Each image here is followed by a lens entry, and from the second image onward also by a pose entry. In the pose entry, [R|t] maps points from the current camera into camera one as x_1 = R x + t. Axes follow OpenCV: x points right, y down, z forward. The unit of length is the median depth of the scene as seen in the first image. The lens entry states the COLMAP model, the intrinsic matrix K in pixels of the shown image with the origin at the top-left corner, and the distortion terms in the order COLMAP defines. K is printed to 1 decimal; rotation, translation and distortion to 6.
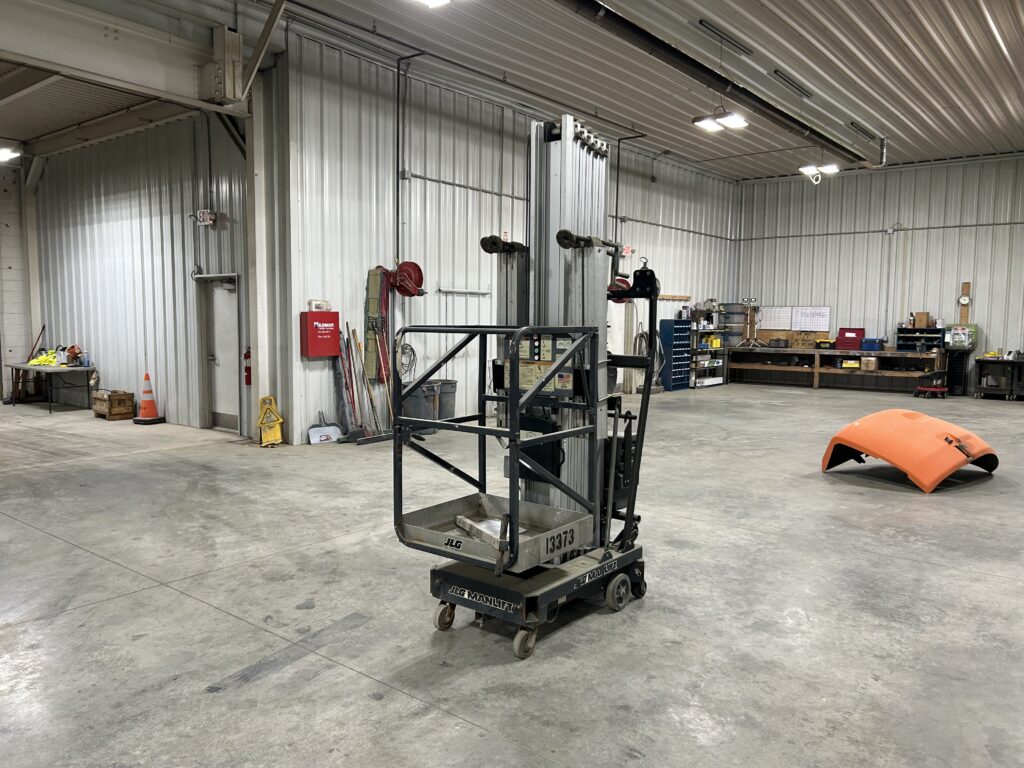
lens RADIAL K [[768.8, 0, 508.4], [0, 768.8, 384.6], [0, 0, 1]] dist [0.053364, -0.051112]
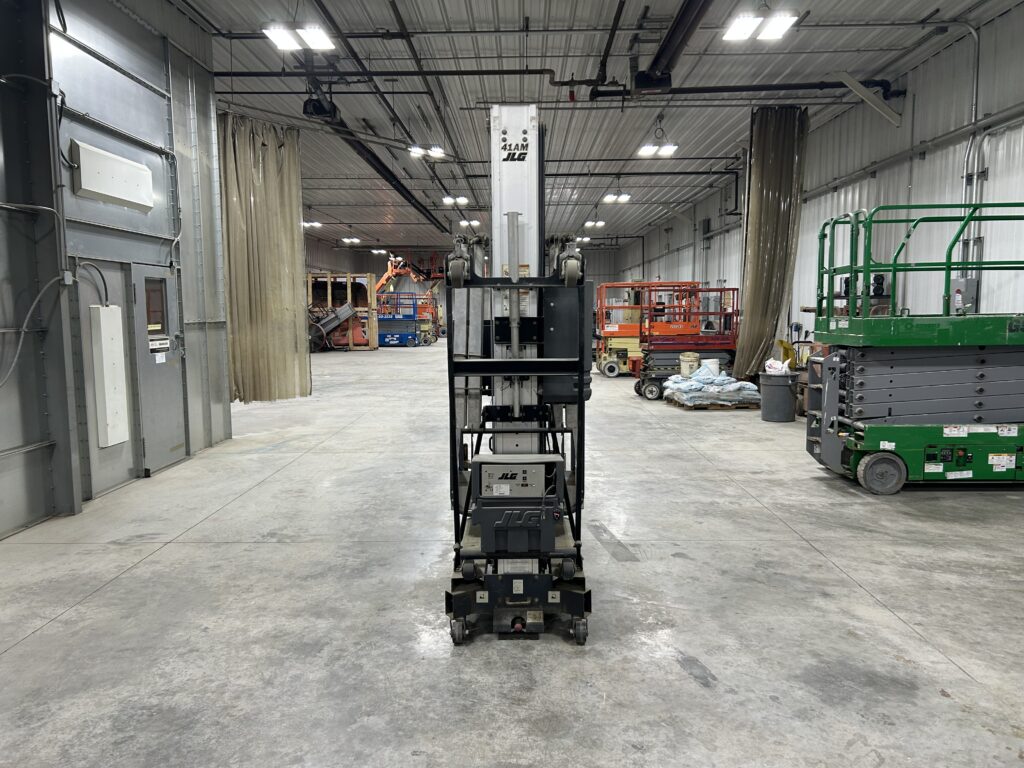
lens RADIAL K [[768.8, 0, 515.8], [0, 768.8, 387.3], [0, 0, 1]] dist [0.053364, -0.051112]
pose [[-0.783762, 0.061062, -0.618052, 0.525245], [-0.053921, 0.984707, 0.165665, -0.121024], [0.618716, 0.163168, -0.768484, 1.381090]]
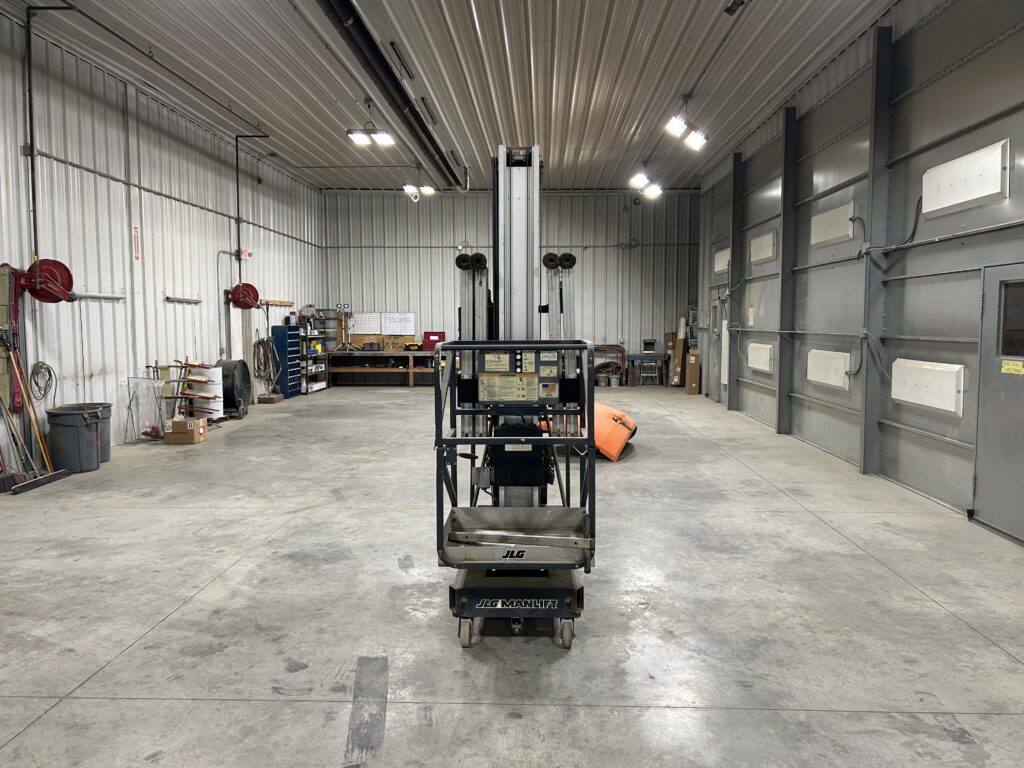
lens RADIAL K [[768.8, 0, 513.1], [0, 768.8, 388.1], [0, 0, 1]] dist [0.053364, -0.051112]
pose [[0.800167, -0.062289, 0.596534, -0.458560], [0.061763, 0.997862, 0.021349, -0.025256], [-0.596589, 0.019760, 0.802304, 0.117733]]
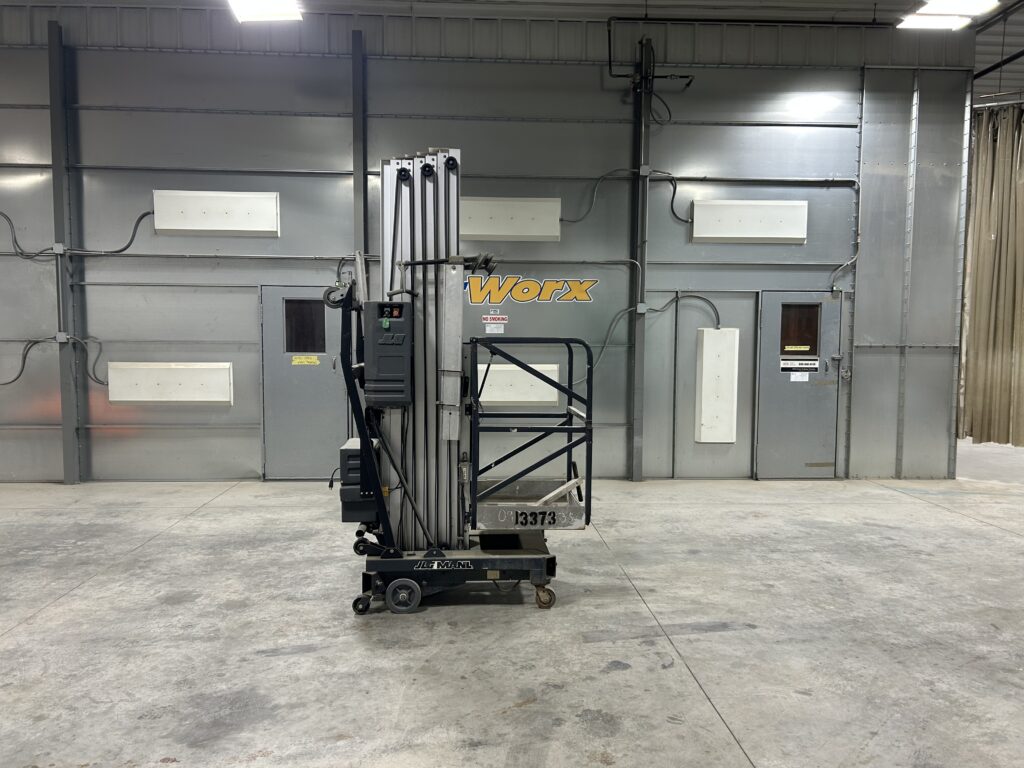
lens RADIAL K [[768.8, 0, 509.2], [0, 768.8, 386.4], [0, 0, 1]] dist [0.053364, -0.051112]
pose [[-0.671012, -0.059433, 0.739061, -0.644518], [0.054132, 0.990195, 0.128776, -0.112293], [-0.739468, 0.126417, -0.661216, 1.307277]]
